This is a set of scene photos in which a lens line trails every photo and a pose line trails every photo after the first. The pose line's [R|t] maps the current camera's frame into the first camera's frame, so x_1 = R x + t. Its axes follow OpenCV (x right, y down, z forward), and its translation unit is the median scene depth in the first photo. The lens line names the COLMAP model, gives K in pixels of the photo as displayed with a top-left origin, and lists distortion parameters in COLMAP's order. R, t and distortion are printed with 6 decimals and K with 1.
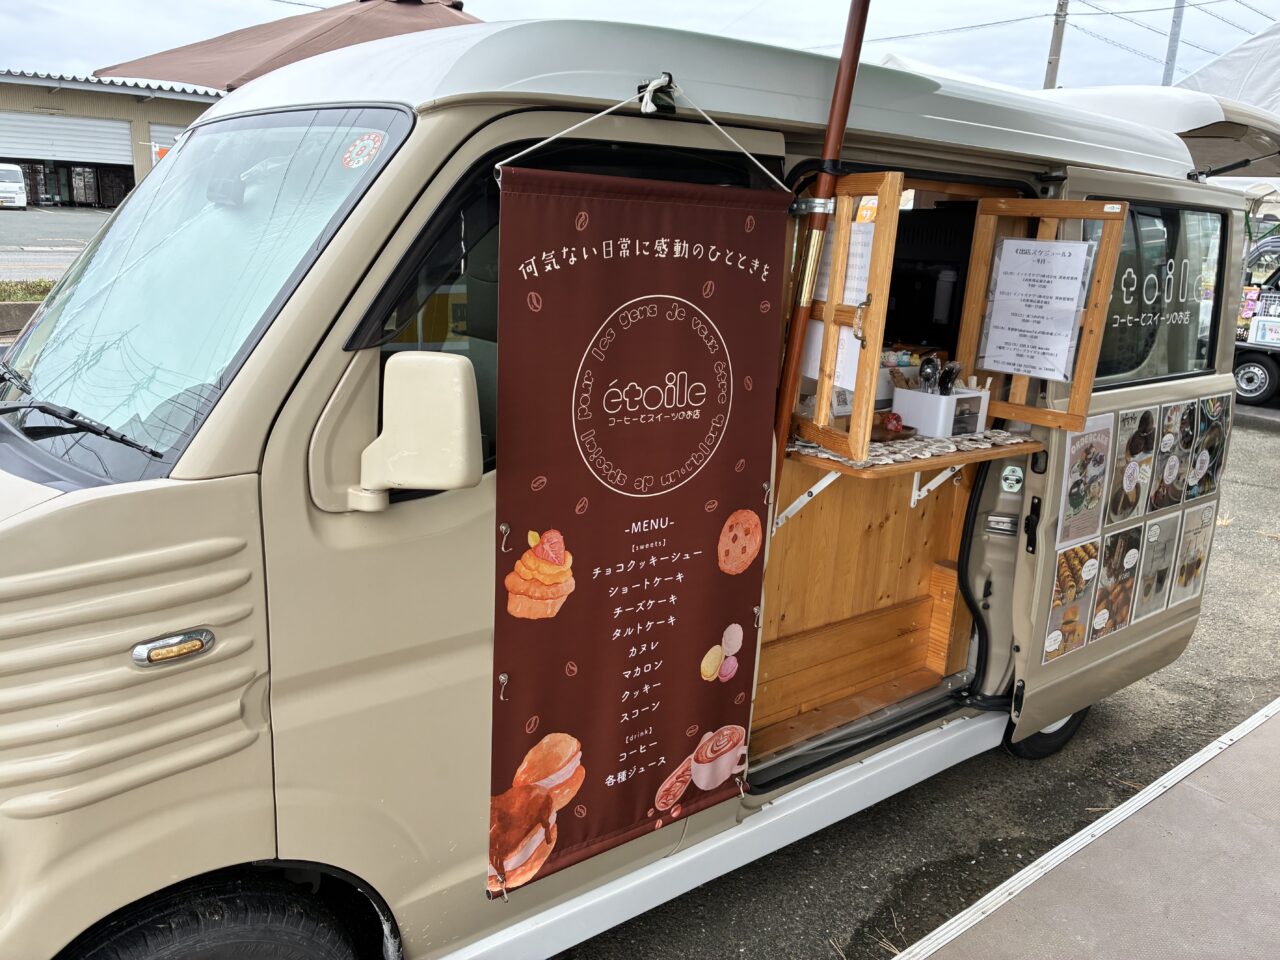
lens RADIAL K [[966.8, 0, 636.8], [0, 966.8, 499.9], [0, 0, 1]] dist [0.045481, -0.052588]
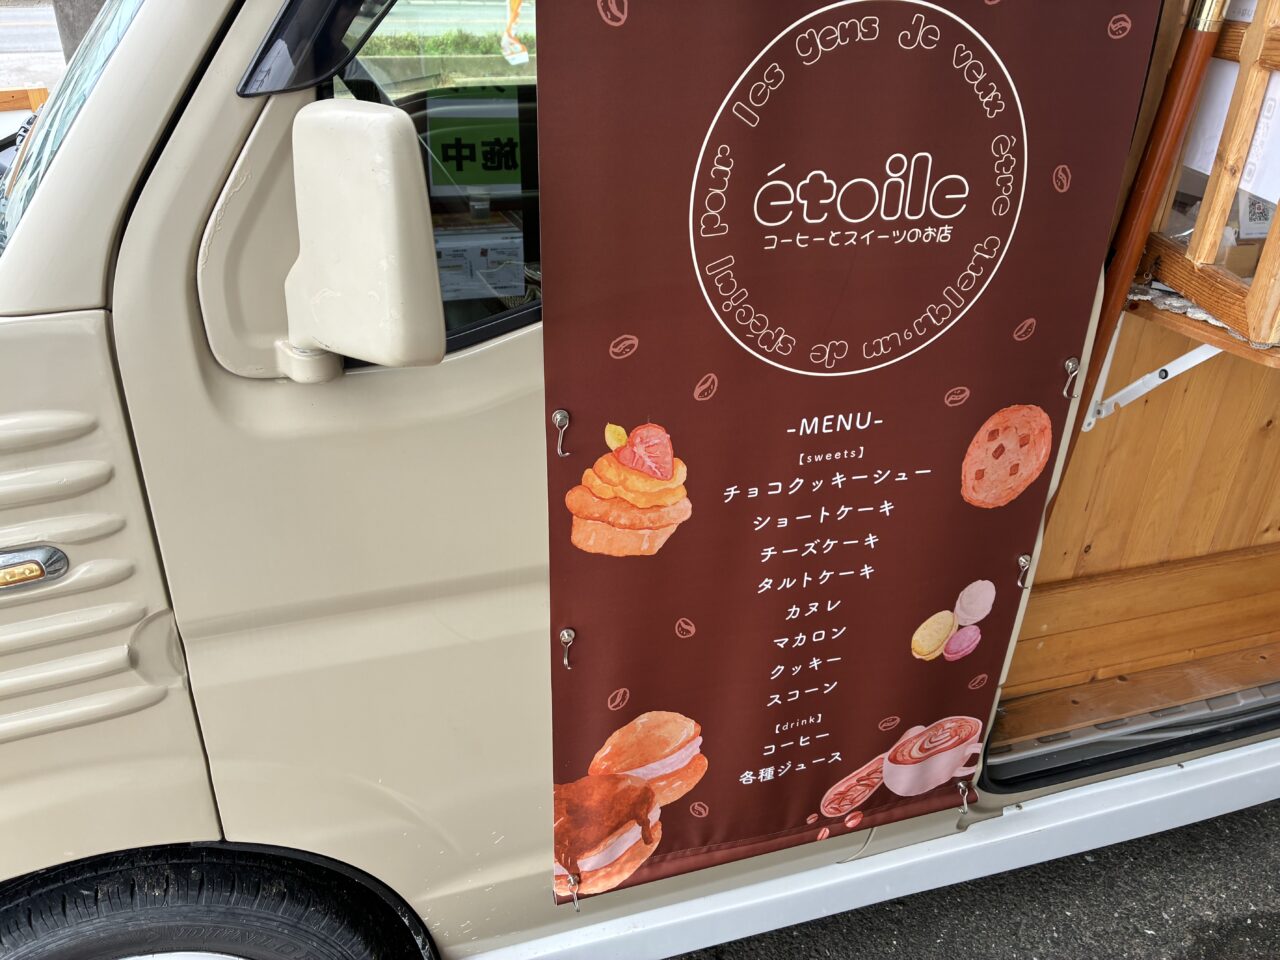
lens RADIAL K [[966.8, 0, 636.8], [0, 966.8, 499.9], [0, 0, 1]] dist [0.045481, -0.052588]
pose [[0.936935, 0.140947, -0.319823, 0.083771], [-0.070053, 0.972242, 0.223244, -0.045585], [0.342411, -0.186761, 0.920801, 0.342543]]
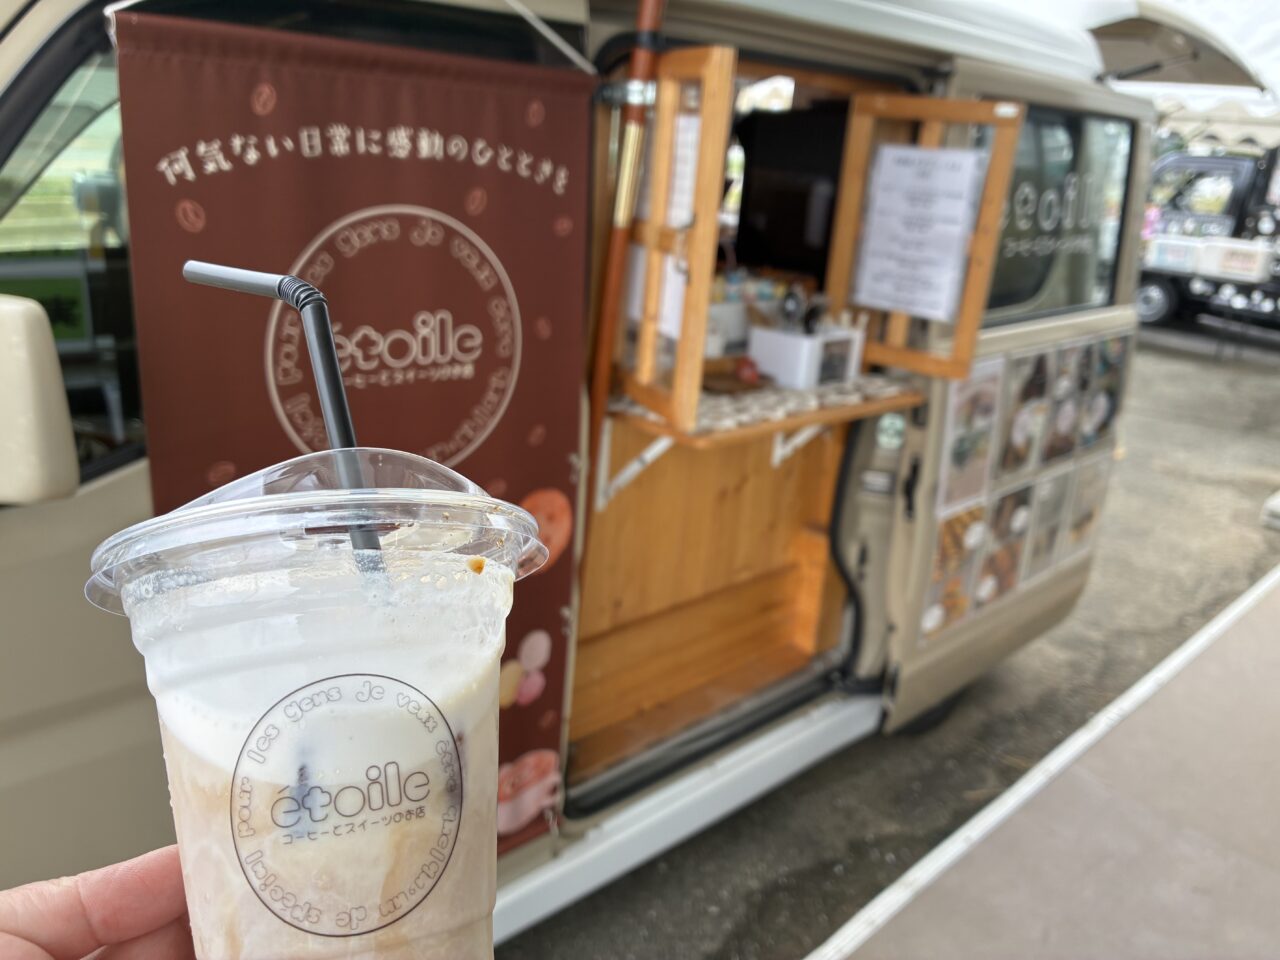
lens RADIAL K [[1004.4, 0, 640.0], [0, 1004.4, 480.0], [0, 0, 1]] dist [0.006844, -0.000936]
pose [[0.995027, -0.005425, 0.099457, 0.101553], [-0.001125, 0.997840, 0.065683, -0.047942], [-0.099598, -0.065468, 0.992872, 0.182380]]
